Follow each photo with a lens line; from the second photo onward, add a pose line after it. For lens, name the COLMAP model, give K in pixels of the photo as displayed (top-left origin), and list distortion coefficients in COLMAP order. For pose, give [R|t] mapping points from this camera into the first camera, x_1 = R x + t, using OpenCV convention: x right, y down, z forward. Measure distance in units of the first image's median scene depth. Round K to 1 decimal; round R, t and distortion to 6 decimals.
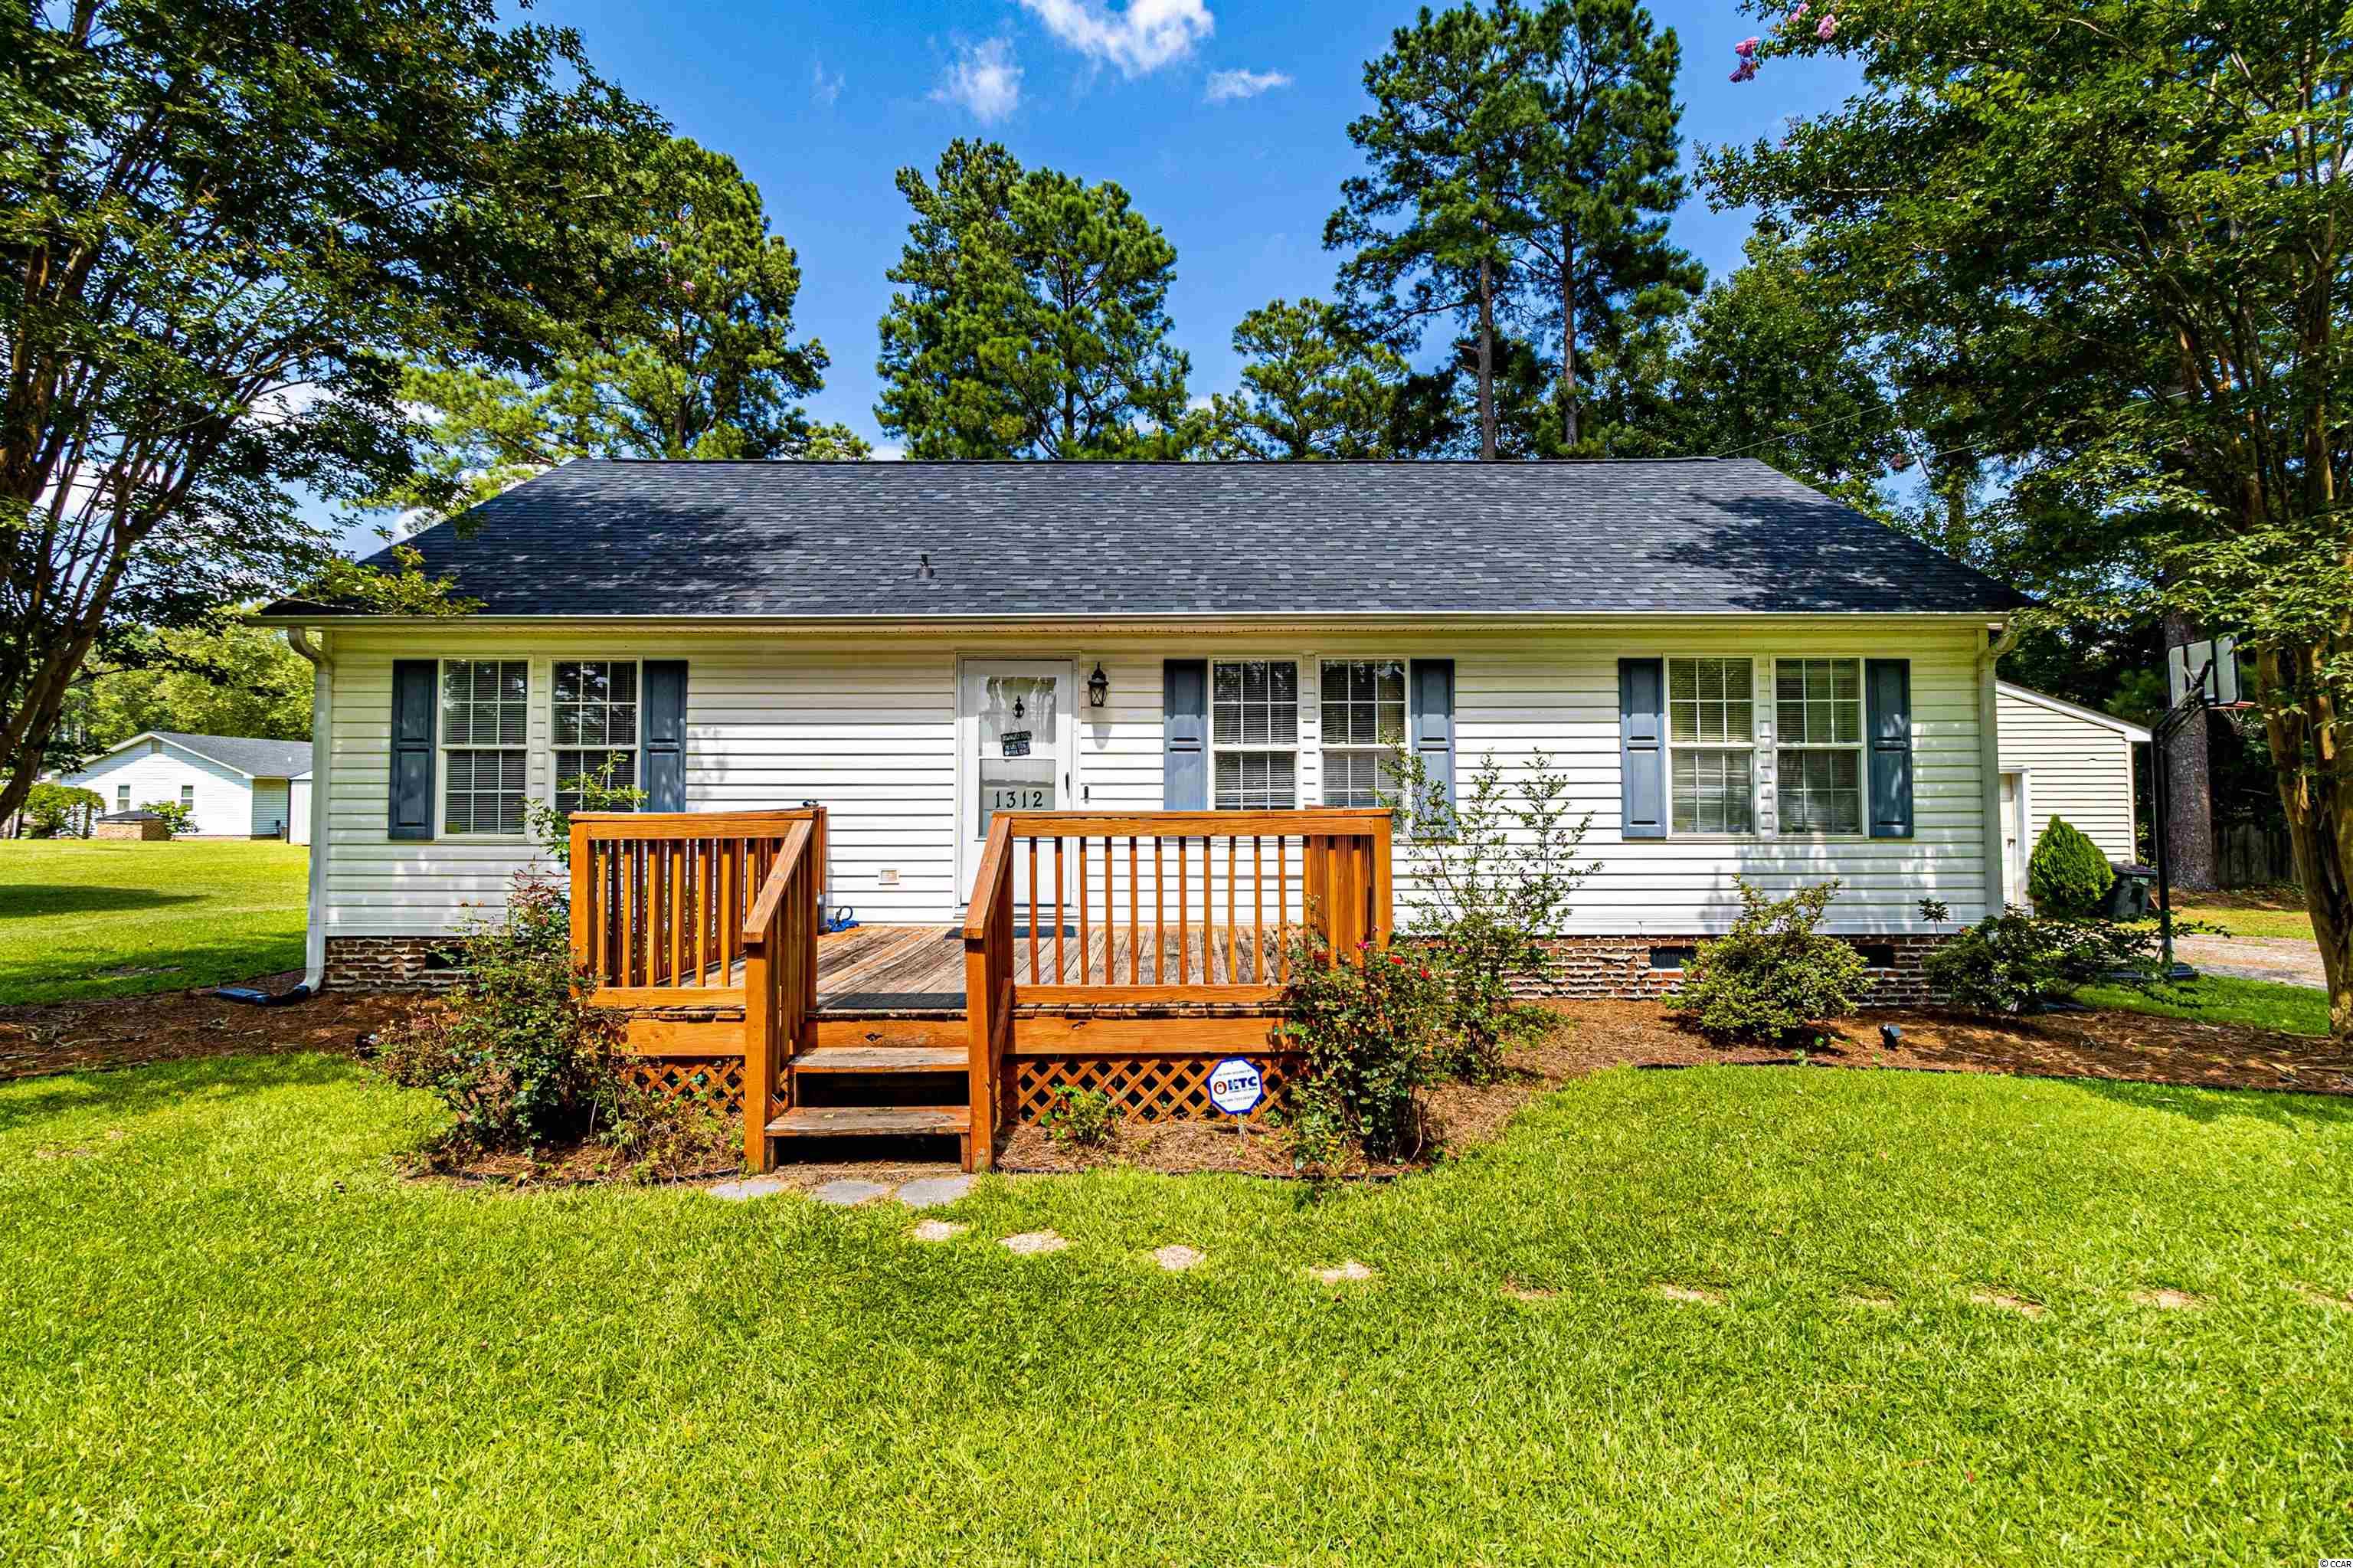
lens RADIAL K [[1085.7, 0, 1194.6], [0, 1085.7, 759.2], [0, 0, 1]] dist [0.004280, 0.001590]
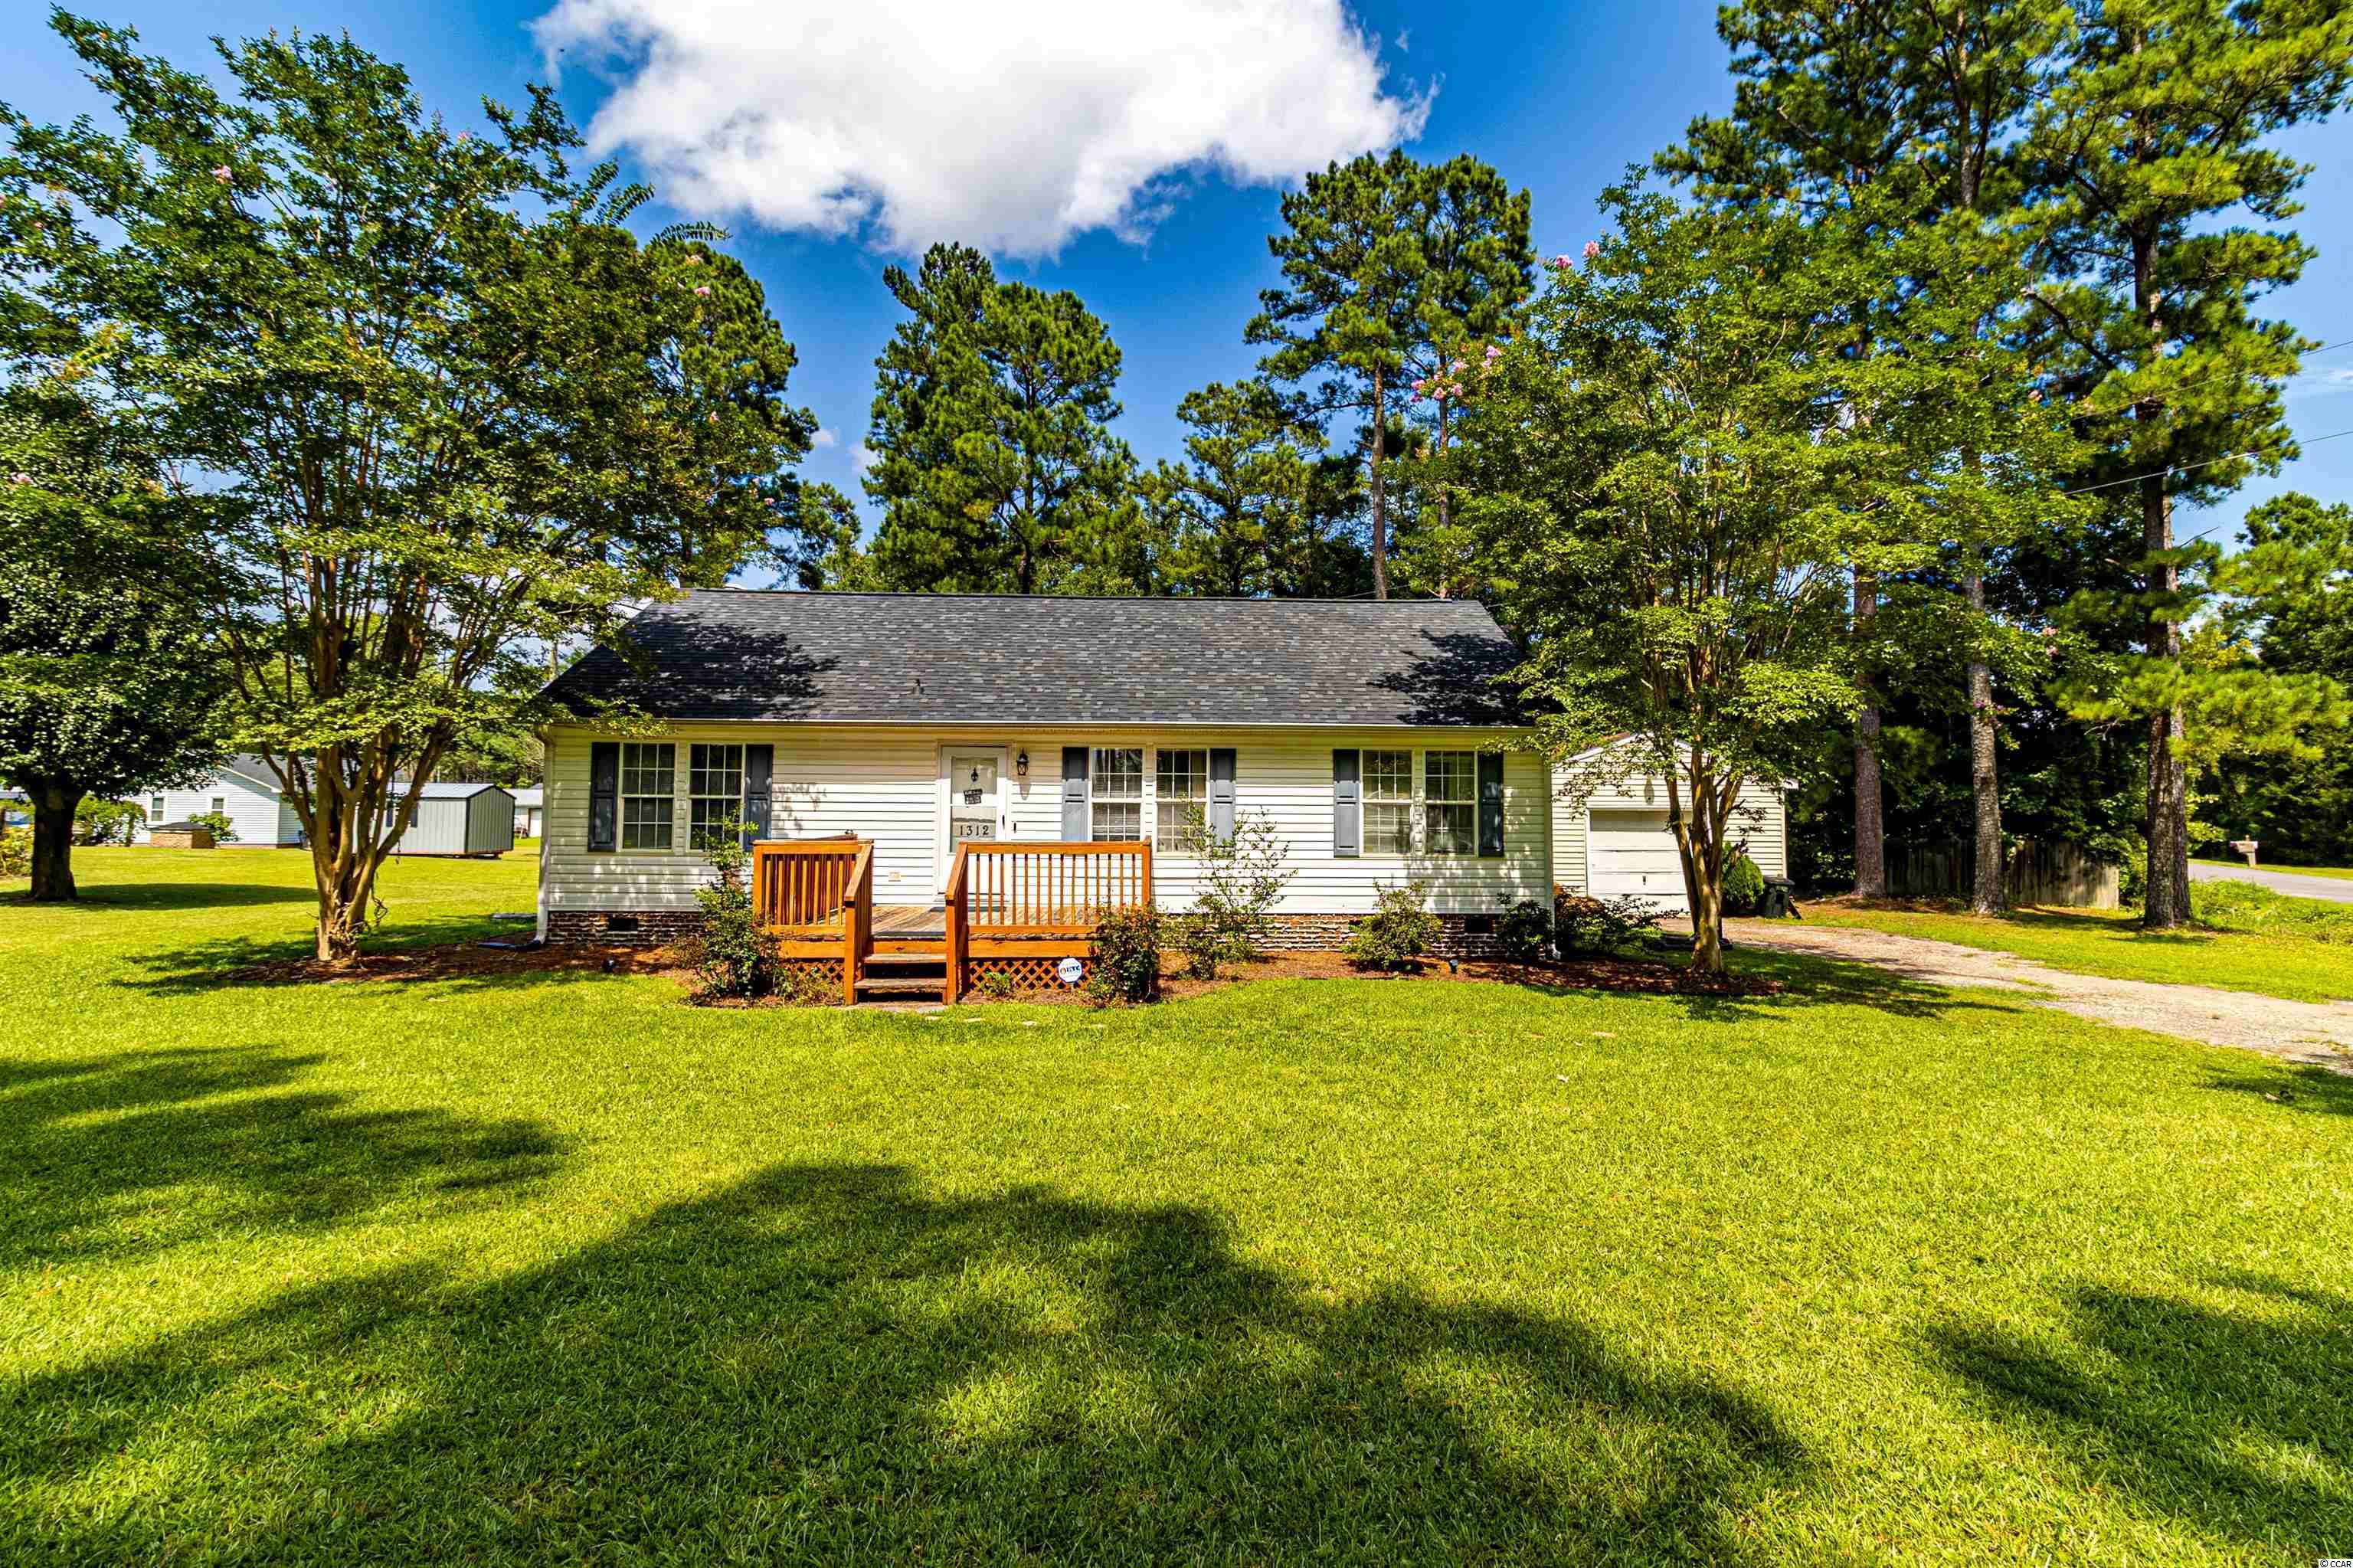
lens RADIAL K [[1131.7, 0, 1176.5], [0, 1131.7, 784.0], [0, 0, 1]] dist [0.004932, 0.000451]
pose [[0.999975, 0.006897, 0.001604, 0.144668], [-0.006916, 0.999898, 0.012531, -0.058064], [-0.001518, -0.012542, 0.999920, -0.737817]]
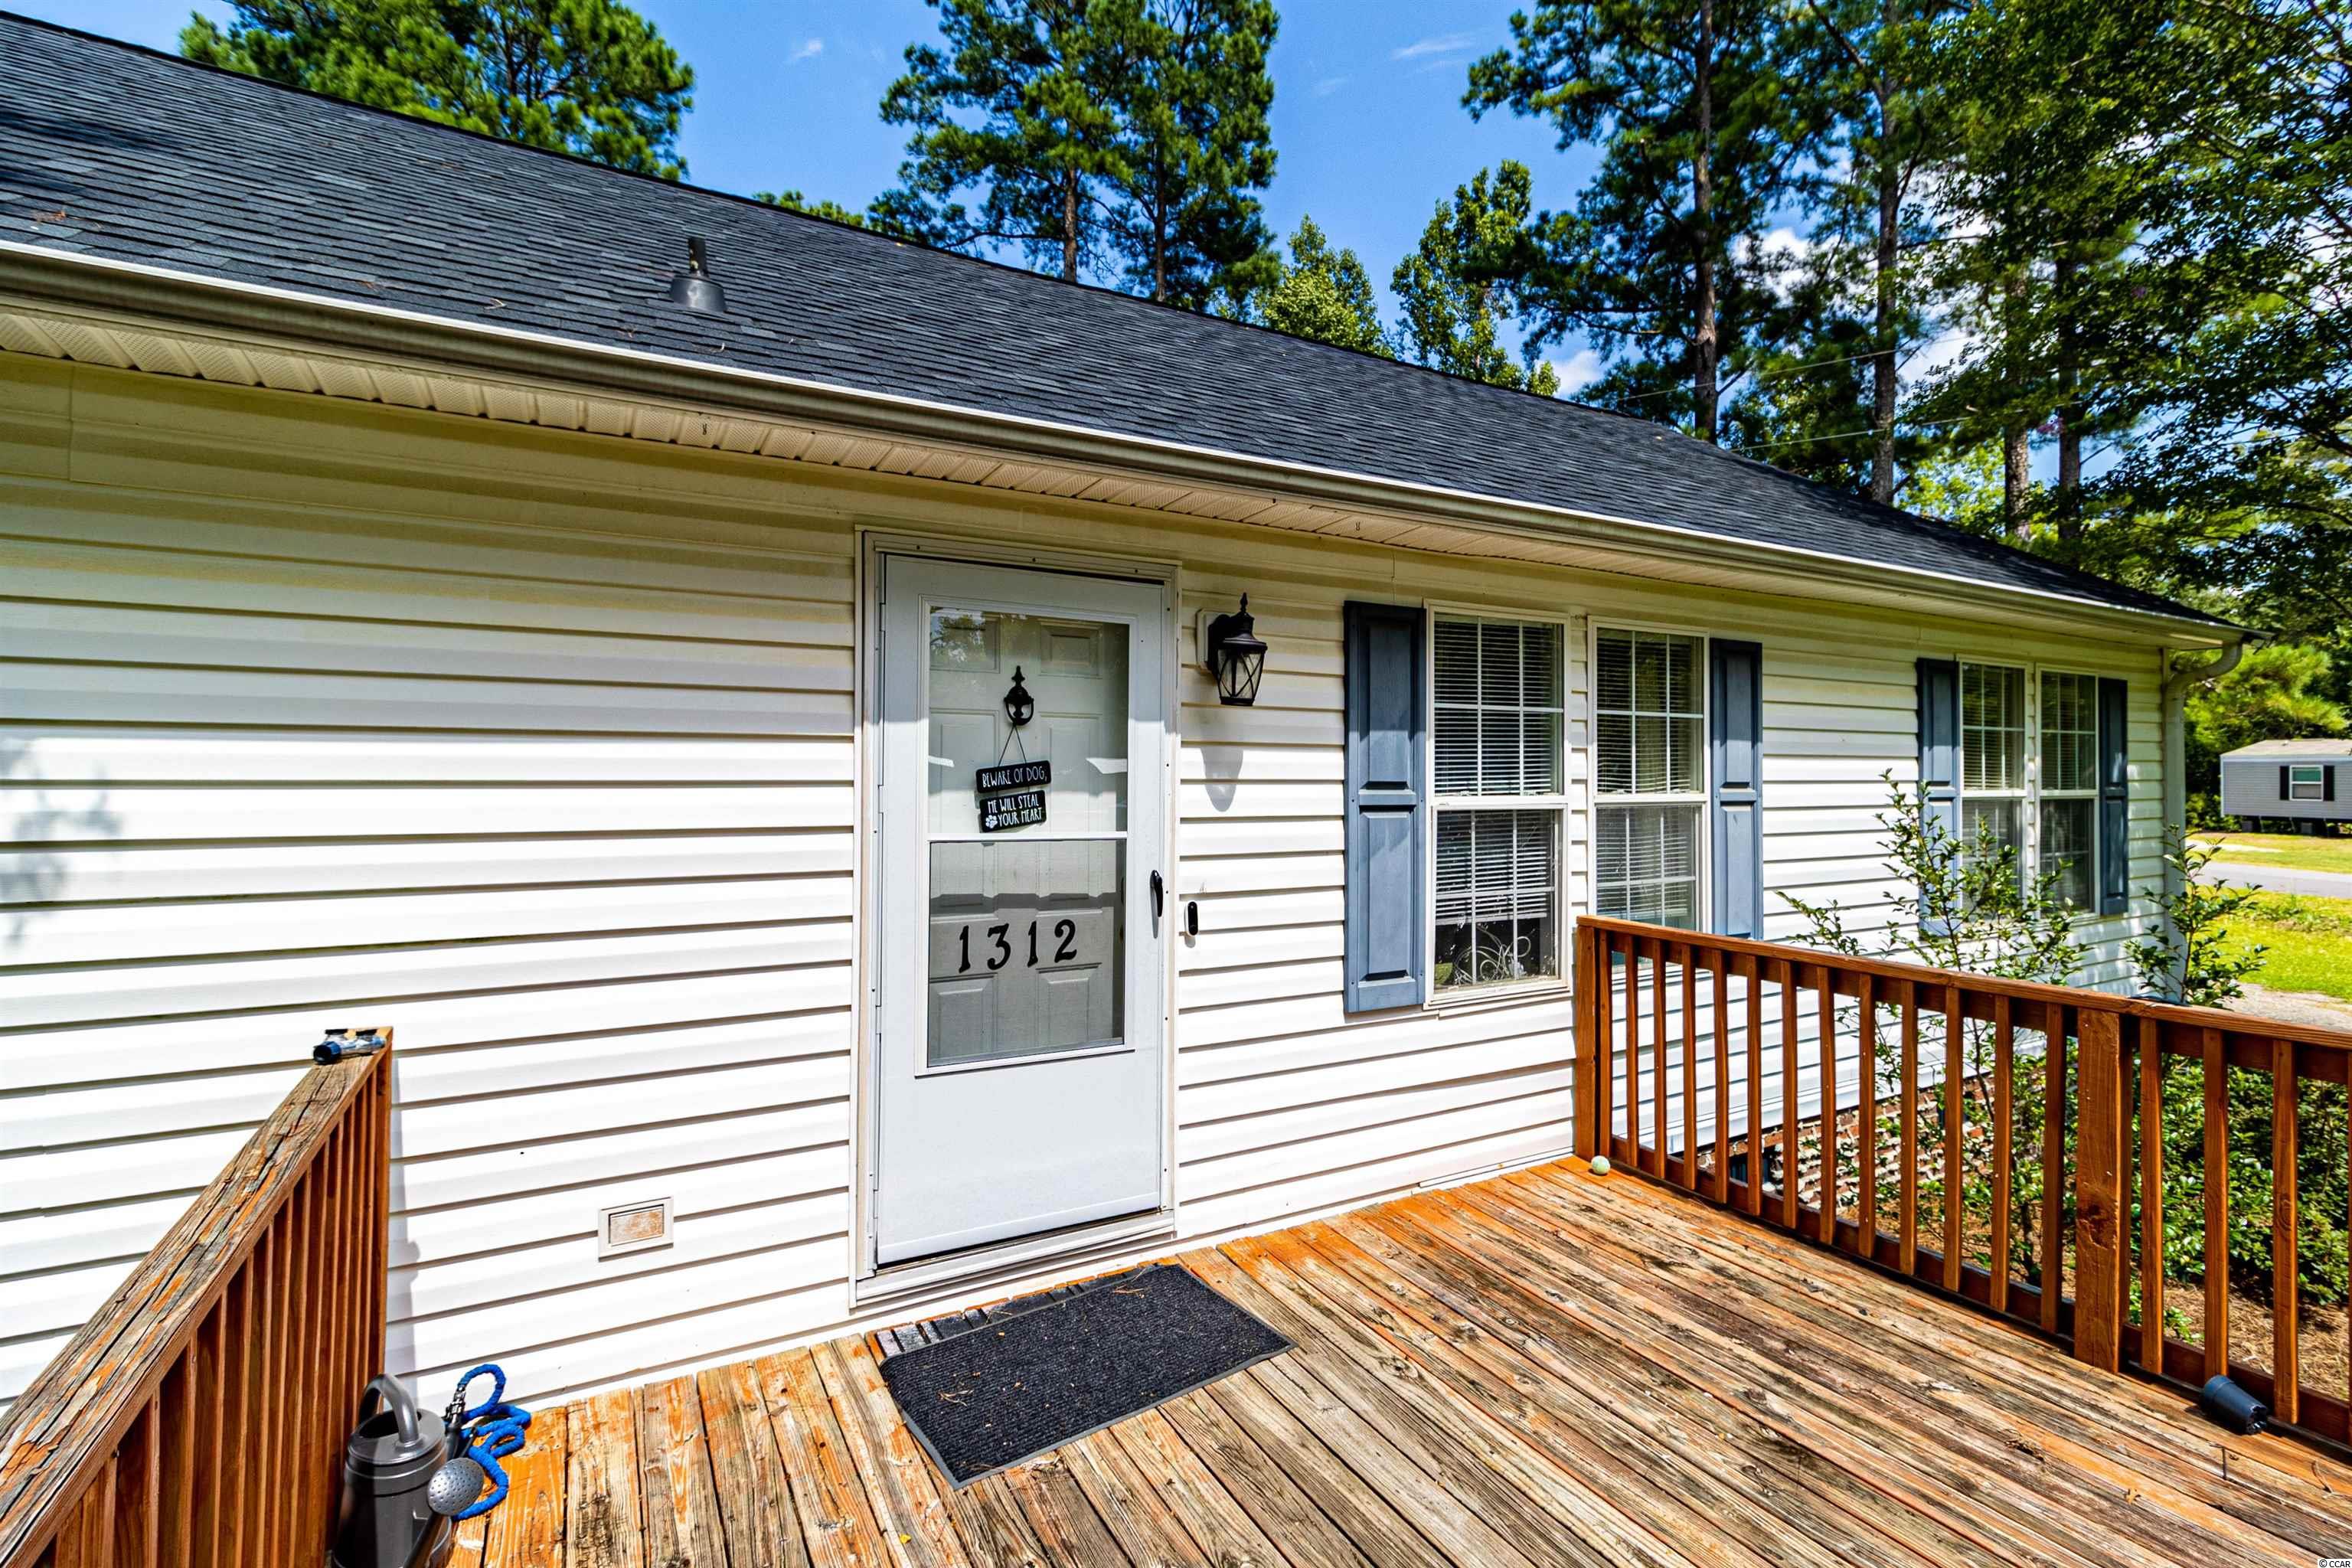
lens RADIAL K [[1053.7, 0, 1176.0], [0, 1053.7, 784.0], [0, 0, 1]] dist [0.000009, 0.000194]
pose [[0.868227, -0.002324, 0.496162, -0.298472], [-0.019158, 0.999086, 0.038204, -0.033673], [-0.495798, -0.042675, 0.867389, 0.666964]]
